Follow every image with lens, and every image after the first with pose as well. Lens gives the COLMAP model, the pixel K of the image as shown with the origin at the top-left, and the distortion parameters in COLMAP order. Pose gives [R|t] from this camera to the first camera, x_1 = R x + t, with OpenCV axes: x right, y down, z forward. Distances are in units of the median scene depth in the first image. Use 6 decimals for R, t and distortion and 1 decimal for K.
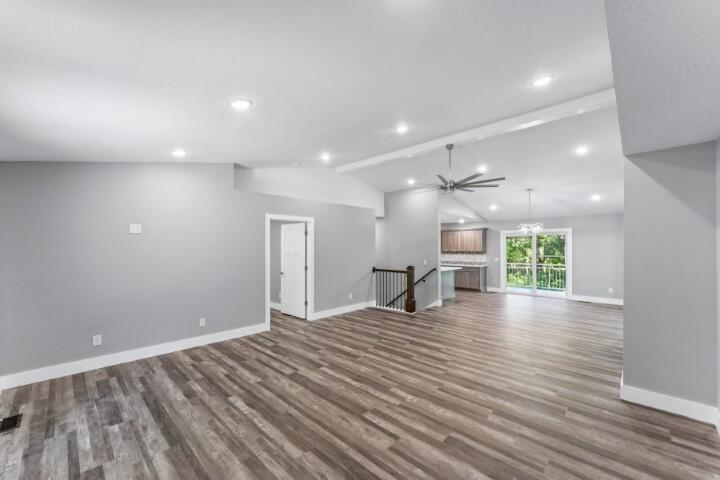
lens RADIAL K [[297.7, 0, 360.7], [0, 297.7, 243.8], [0, 0, 1]] dist [-0.001588, -0.000050]
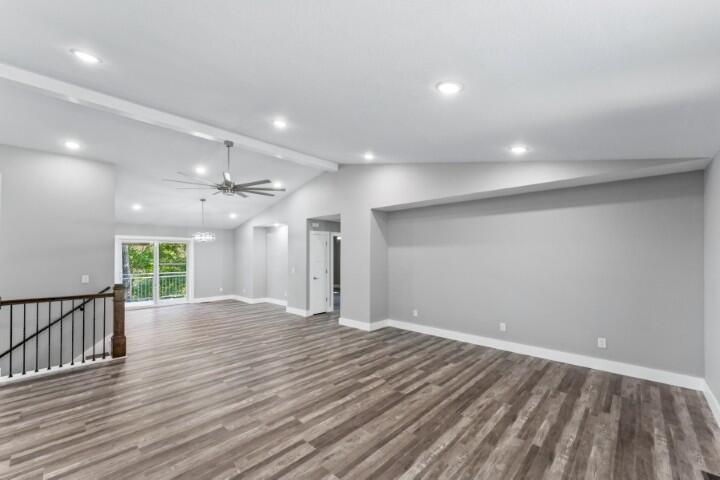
lens RADIAL K [[293.9, 0, 361.7], [0, 293.9, 253.5], [0, 0, 1]] dist [0.001985, 0.000246]
pose [[-0.022623, 0.005374, 0.999730, -0.967683], [-0.008804, 0.999946, -0.005575, 0.012892], [-0.999705, -0.008927, -0.022574, 0.989861]]
